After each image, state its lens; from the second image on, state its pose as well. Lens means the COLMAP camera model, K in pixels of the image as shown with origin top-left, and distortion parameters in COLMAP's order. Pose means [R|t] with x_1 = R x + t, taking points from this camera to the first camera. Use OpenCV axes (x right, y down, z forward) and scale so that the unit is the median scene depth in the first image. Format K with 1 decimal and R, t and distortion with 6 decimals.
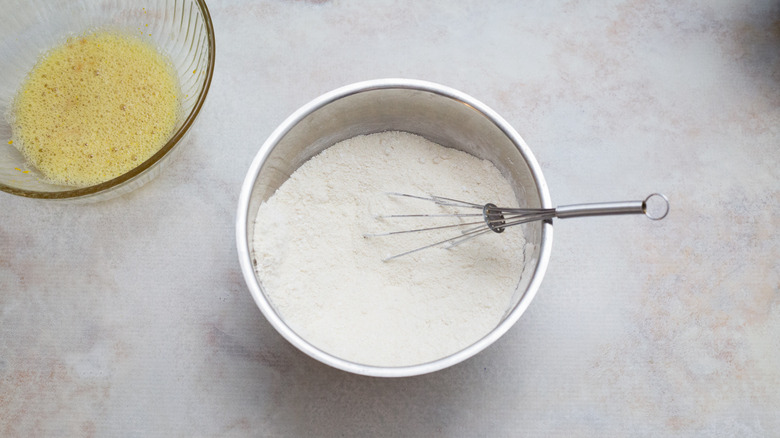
lens RADIAL K [[1198.1, 0, 390.0], [0, 1198.1, 219.0], [0, 0, 1]] dist [-0.100053, -0.182764]
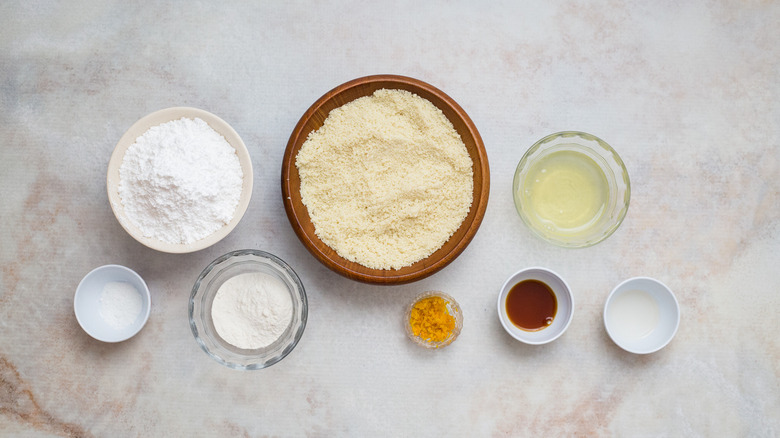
lens RADIAL K [[1198.1, 0, 390.0], [0, 1198.1, 219.0], [0, 0, 1]] dist [-0.100053, -0.182764]
pose [[0.999595, 0.010761, 0.026344, -0.044548], [-0.017602, 0.961215, 0.275238, -0.274802], [-0.022361, -0.275590, 0.961015, -0.097939]]
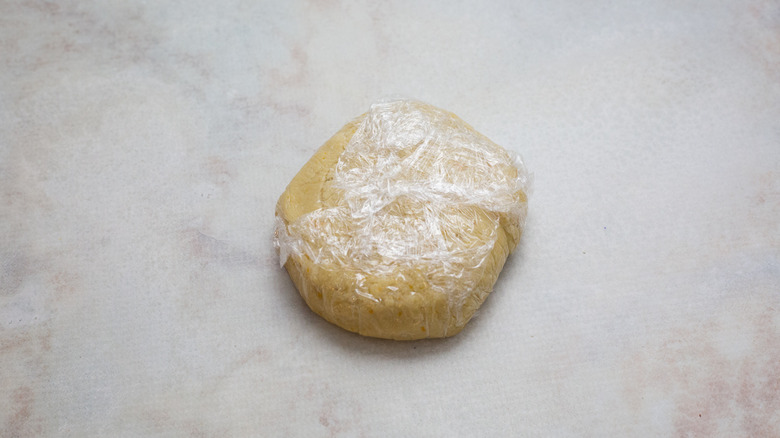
lens RADIAL K [[1198.1, 0, 390.0], [0, 1198.1, 219.0], [0, 0, 1]] dist [-0.100053, -0.182764]
pose [[0.988655, -0.137626, 0.060161, -0.079039], [0.147005, 0.968797, -0.199552, 0.231800], [-0.030820, 0.206132, 0.978039, 0.332073]]
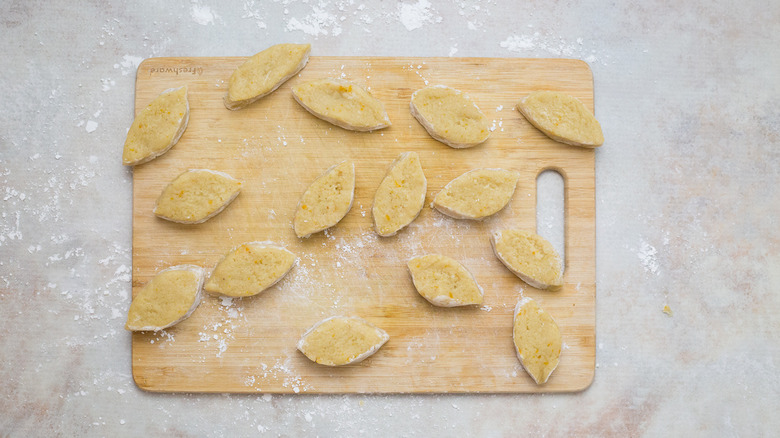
lens RADIAL K [[1198.1, 0, 390.0], [0, 1198.1, 219.0], [0, 0, 1]] dist [-0.100053, -0.182764]
pose [[0.999569, 0.018690, 0.022641, -0.023761], [-0.024843, 0.949409, 0.313058, -0.223478], [-0.015645, -0.313486, 0.949464, 0.112507]]
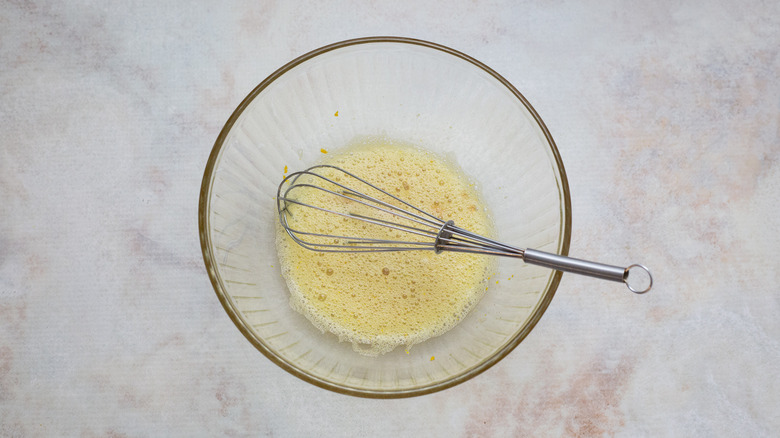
lens RADIAL K [[1198.1, 0, 390.0], [0, 1198.1, 219.0], [0, 0, 1]] dist [-0.100053, -0.182764]
pose [[0.997921, -0.051337, 0.038974, 0.005696], [0.046336, 0.991708, 0.119864, -0.017604], [-0.044805, -0.117809, 0.992025, 0.111255]]
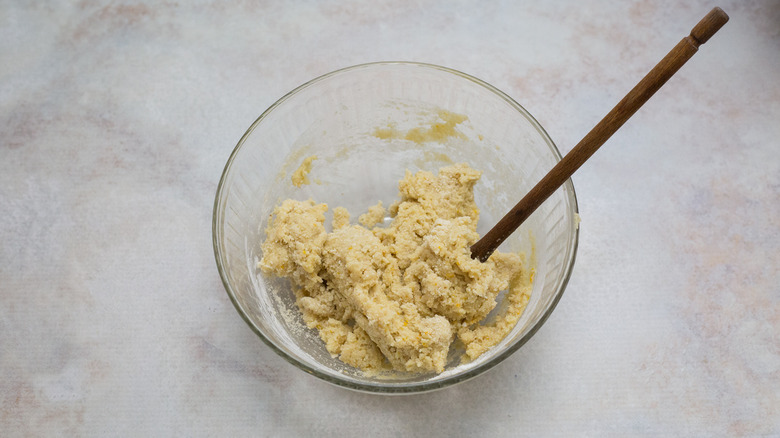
lens RADIAL K [[1198.1, 0, 390.0], [0, 1198.1, 219.0], [0, 0, 1]] dist [-0.100053, -0.182764]
pose [[0.999472, -0.032006, 0.005628, -0.012736], [0.032441, 0.992807, -0.115249, 0.106566], [-0.001899, 0.115371, 0.993321, 0.121434]]
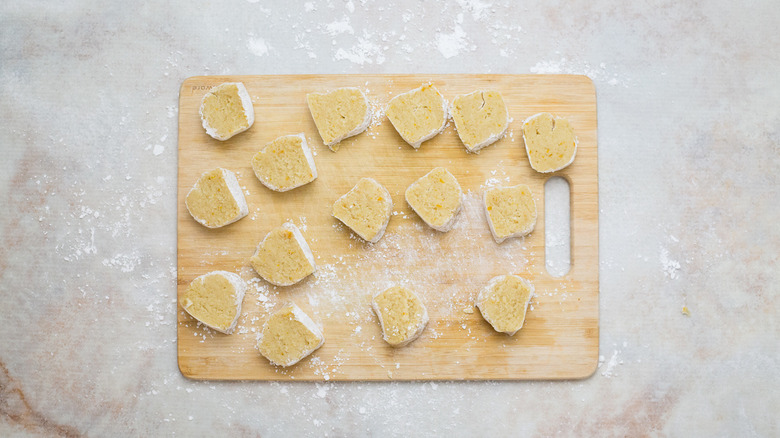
lens RADIAL K [[1198.1, 0, 390.0], [0, 1198.1, 219.0], [0, 0, 1]] dist [-0.100053, -0.182764]
pose [[0.999981, 0.005947, -0.001573, -0.036434], [-0.005121, 0.946524, 0.322592, -0.271157], [0.003407, -0.322578, 0.946537, 0.032228]]
